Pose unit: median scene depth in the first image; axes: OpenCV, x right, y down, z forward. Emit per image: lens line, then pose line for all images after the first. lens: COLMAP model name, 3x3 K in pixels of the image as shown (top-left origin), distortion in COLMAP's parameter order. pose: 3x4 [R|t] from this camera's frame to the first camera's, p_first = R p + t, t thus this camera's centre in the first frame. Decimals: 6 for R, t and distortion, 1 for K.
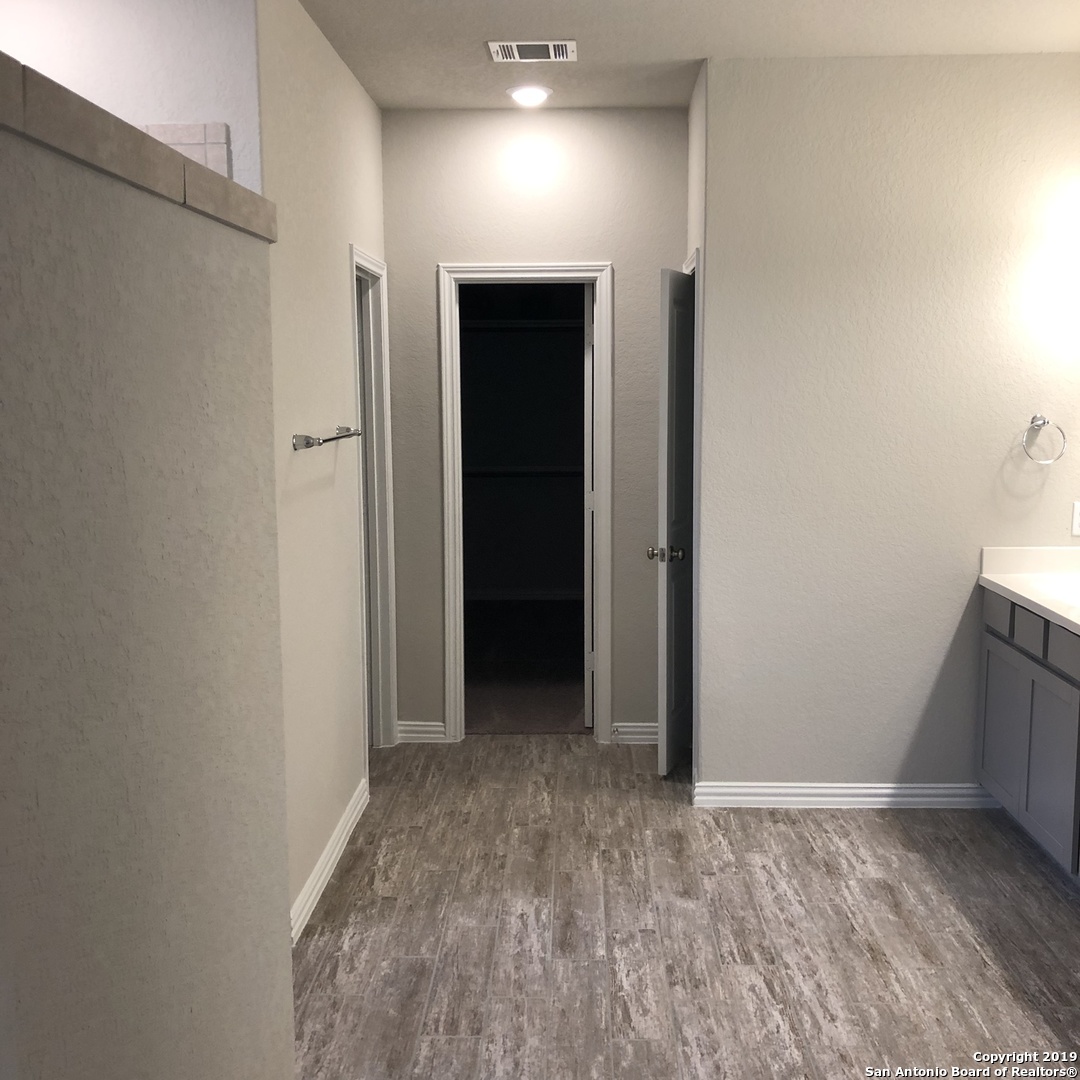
lens RADIAL K [[1208.1, 0, 540.0], [0, 1208.1, 540.6], [0, 0, 1]] dist [0.028961, 0.000000]
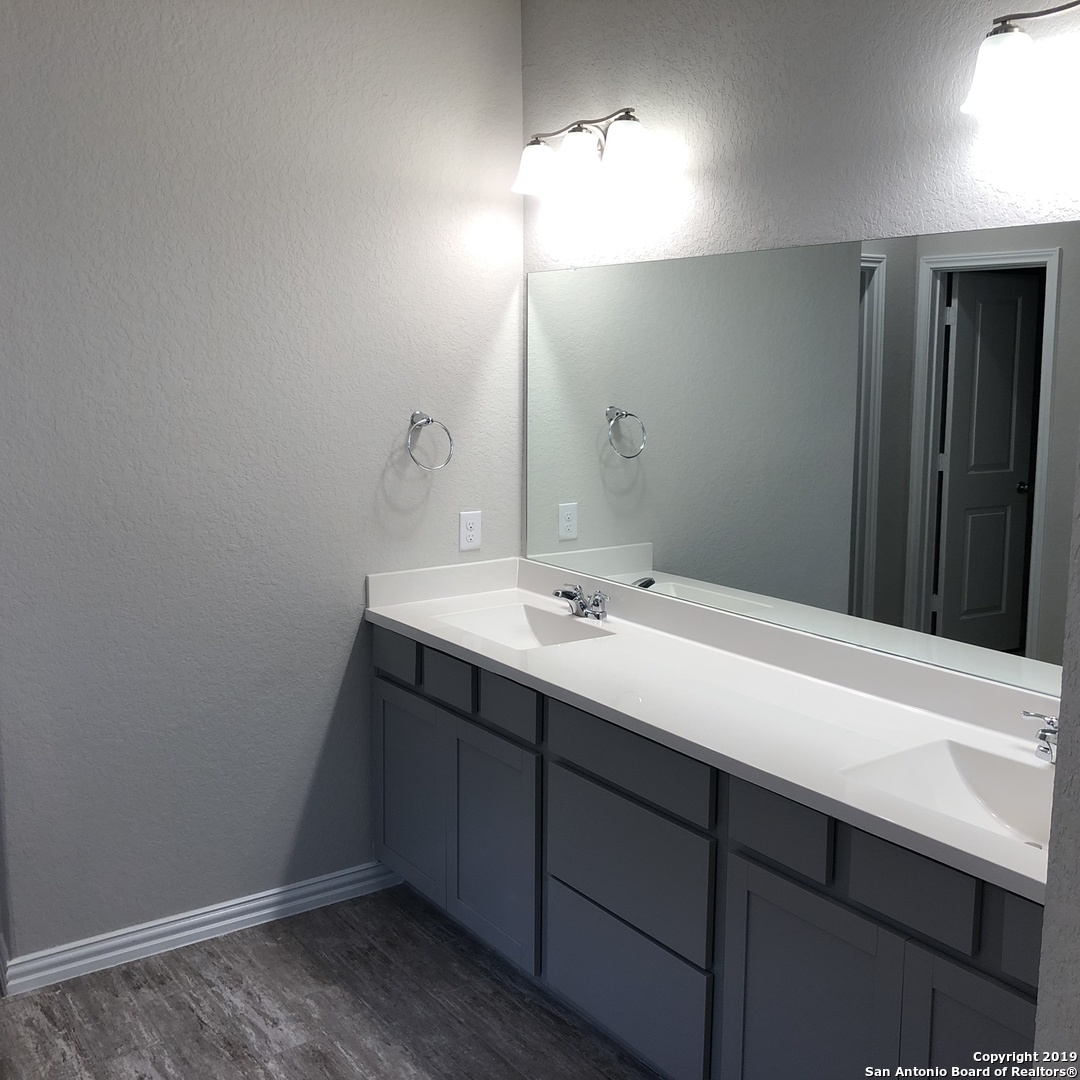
lens RADIAL K [[1208.1, 0, 542.3], [0, 1208.1, 535.2], [0, 0, 1]] dist [0.028961, 0.000000]
pose [[0.808054, -0.079068, 0.583778, -0.009321], [0.072364, 0.996770, 0.034839, -0.042343], [-0.584647, 0.014092, 0.811166, 0.287762]]
